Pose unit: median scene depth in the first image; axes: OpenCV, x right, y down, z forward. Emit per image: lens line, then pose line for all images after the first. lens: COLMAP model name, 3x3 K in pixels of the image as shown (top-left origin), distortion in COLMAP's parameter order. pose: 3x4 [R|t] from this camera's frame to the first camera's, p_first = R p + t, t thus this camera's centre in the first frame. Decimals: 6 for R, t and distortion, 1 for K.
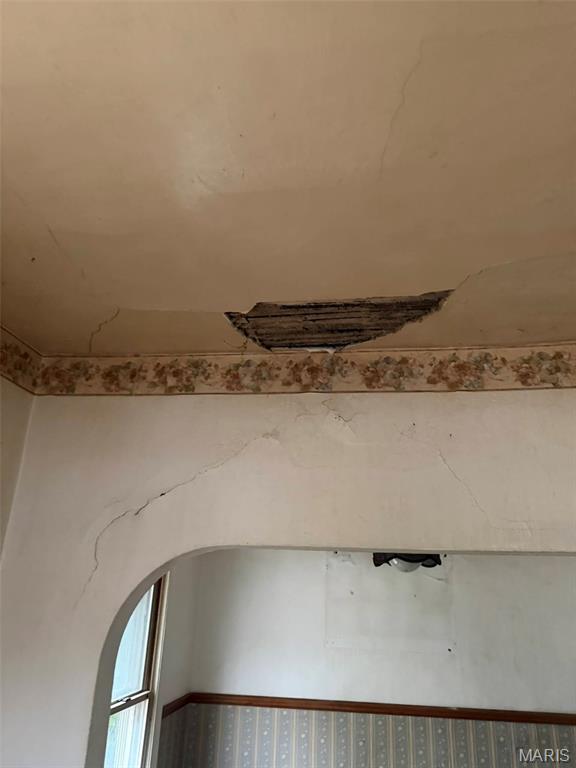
lens RADIAL K [[548.8, 0, 288.0], [0, 548.8, 384.0], [0, 0, 1]] dist [0.089620, -0.090785]
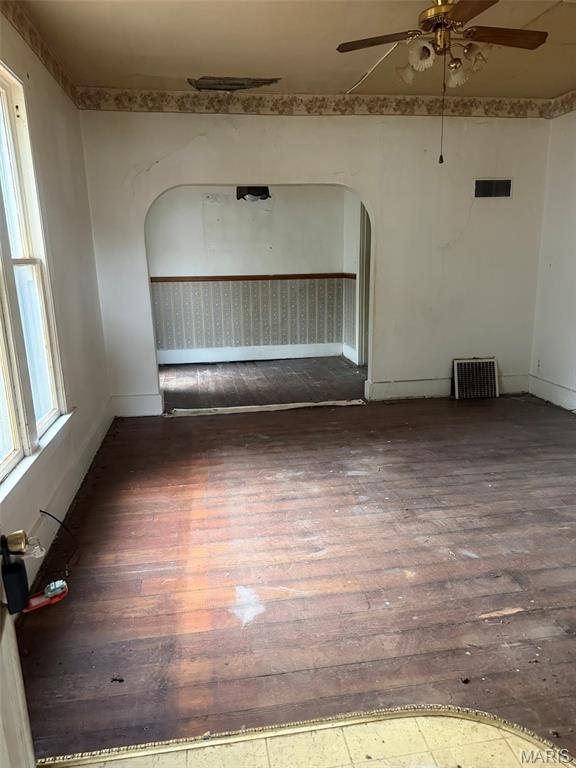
lens RADIAL K [[537.3, 0, 290.3], [0, 537.3, 390.7], [0, 0, 1]] dist [0.081626, -0.120478]
pose [[0.951912, -0.122093, 0.280994, -0.433298], [-0.060916, 0.823426, 0.564145, -0.315365], [-0.300256, -0.554133, 0.776391, -1.387489]]
